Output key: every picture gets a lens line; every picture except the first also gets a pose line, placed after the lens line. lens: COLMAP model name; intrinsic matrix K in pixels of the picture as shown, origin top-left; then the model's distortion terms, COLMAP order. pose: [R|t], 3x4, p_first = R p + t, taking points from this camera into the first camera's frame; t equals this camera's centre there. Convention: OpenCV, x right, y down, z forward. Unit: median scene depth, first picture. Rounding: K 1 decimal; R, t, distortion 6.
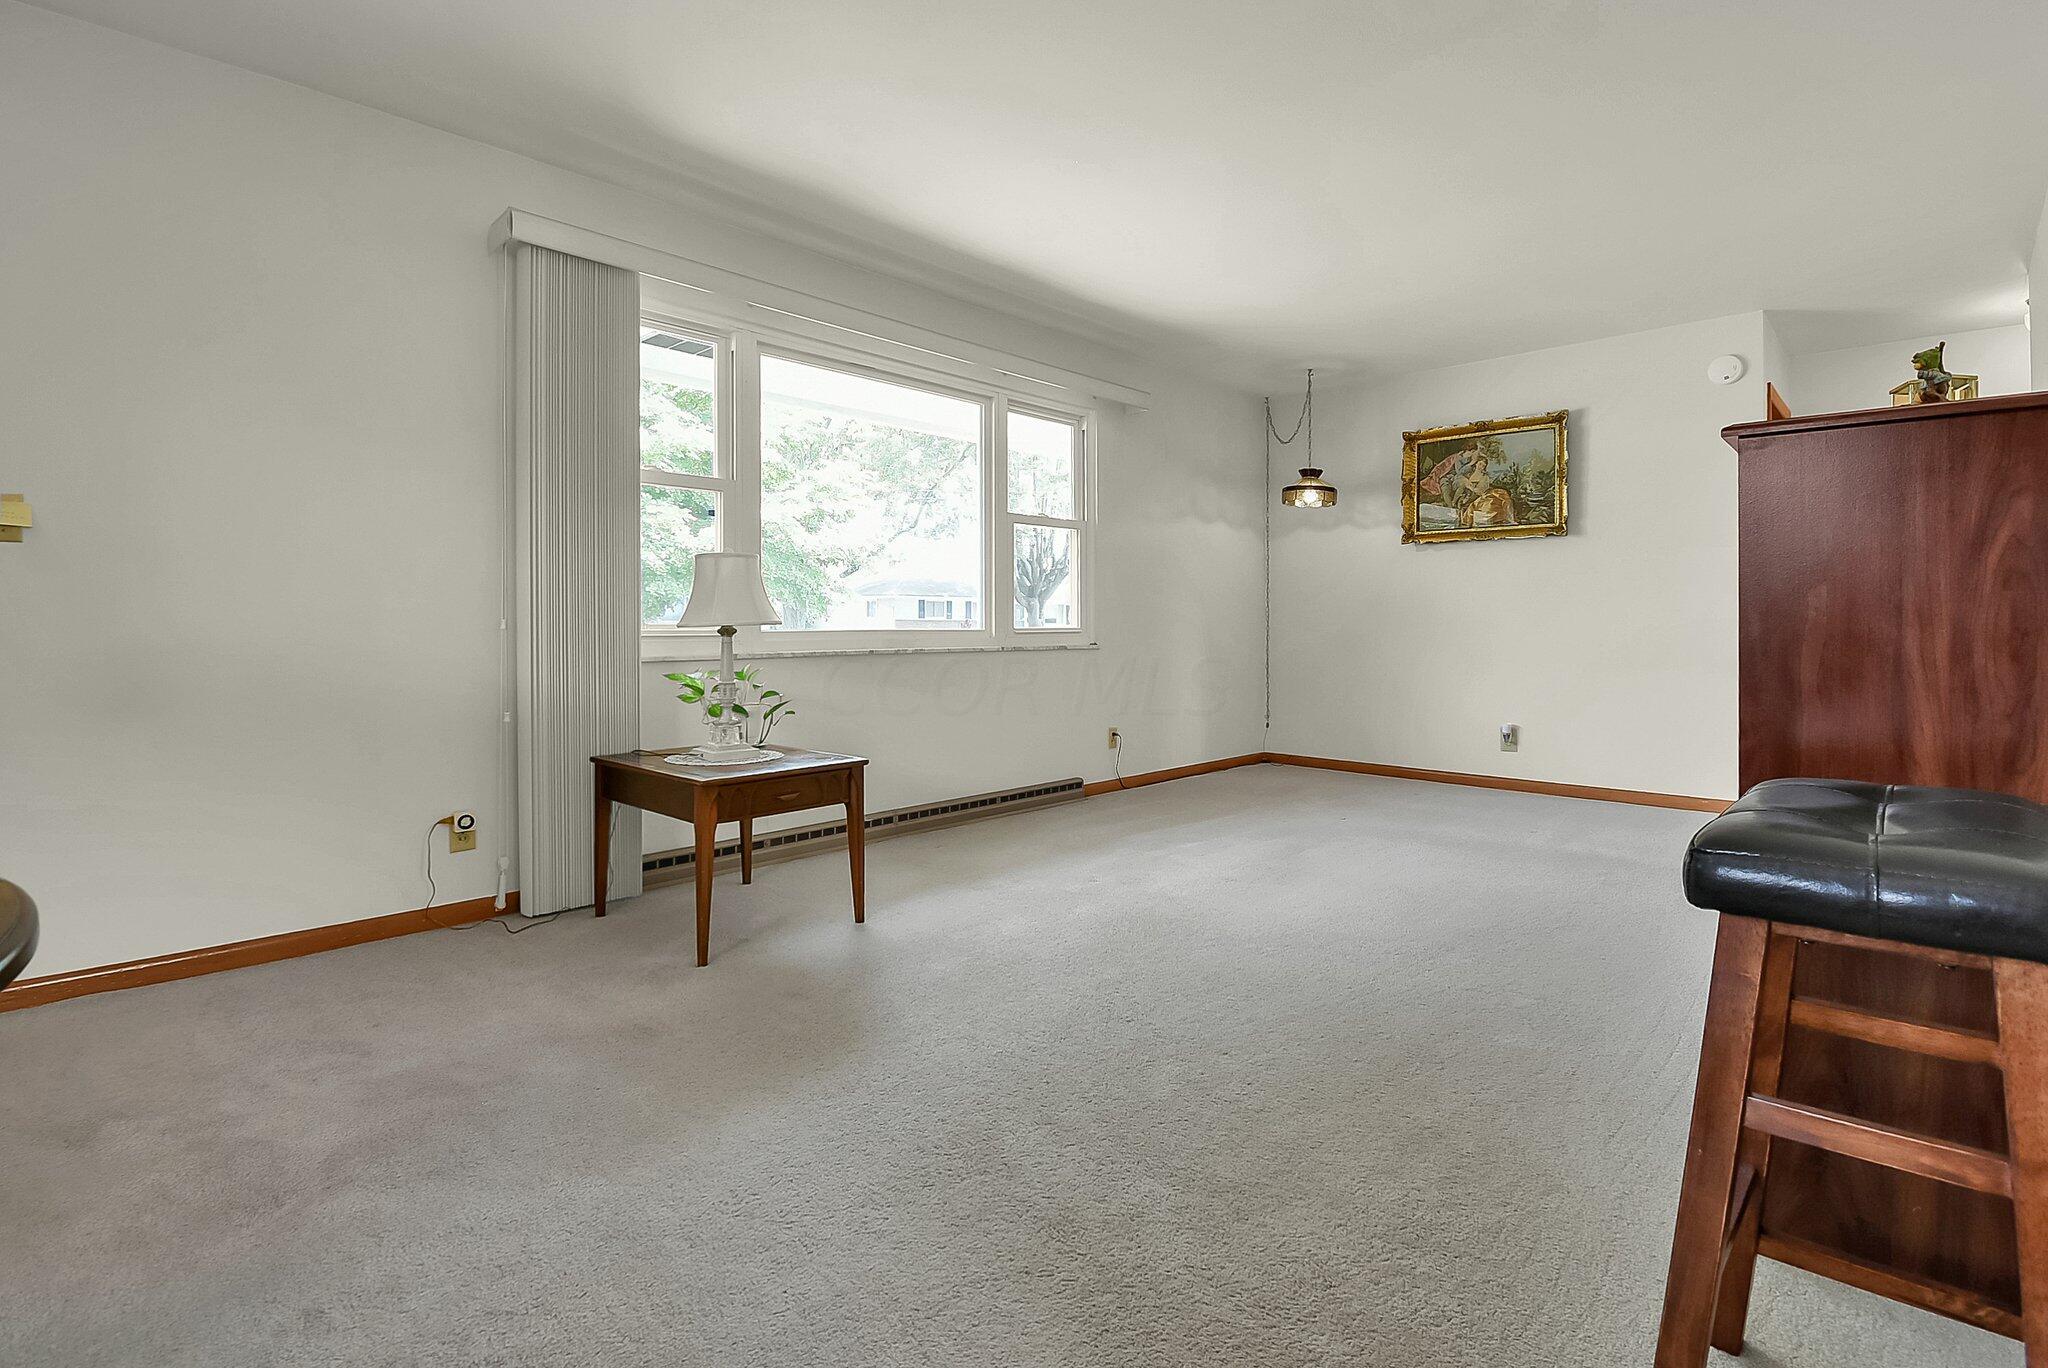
lens RADIAL K [[955.3, 0, 1074.8], [0, 955.3, 627.3], [0, 0, 1]] dist [-0.005595, -0.002495]
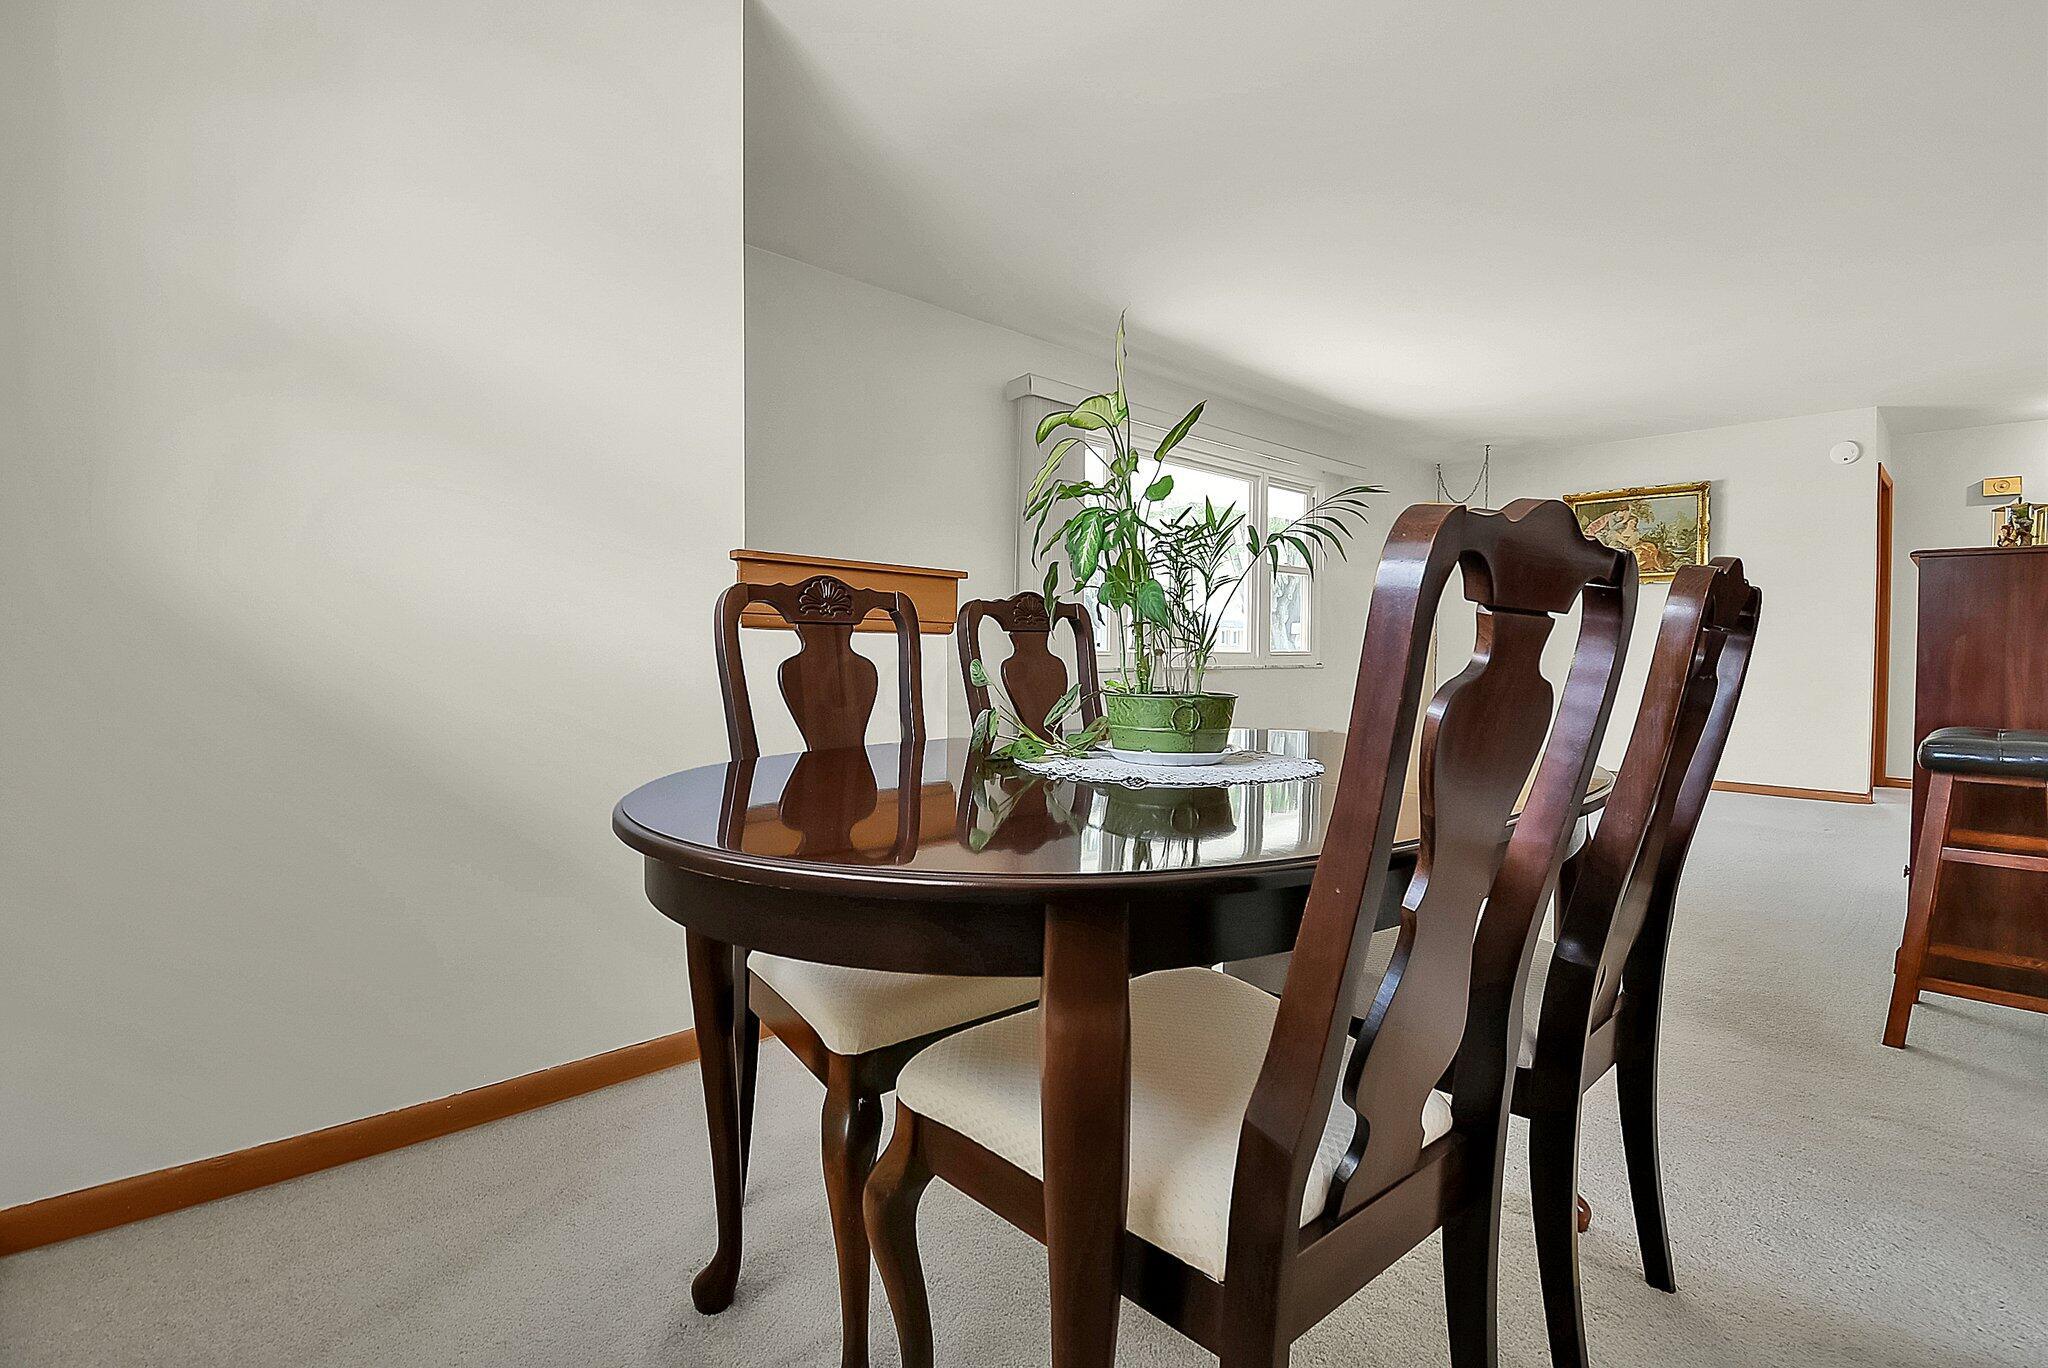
lens RADIAL K [[955.3, 0, 1023.8], [0, 955.3, 680.3], [0, 0, 1]] dist [-0.005595, -0.002495]
pose [[0.998085, 0.005525, -0.061613, -0.312991], [-0.003345, 0.999366, 0.035437, -0.004767], [0.061770, -0.035163, 0.997471, -0.327631]]
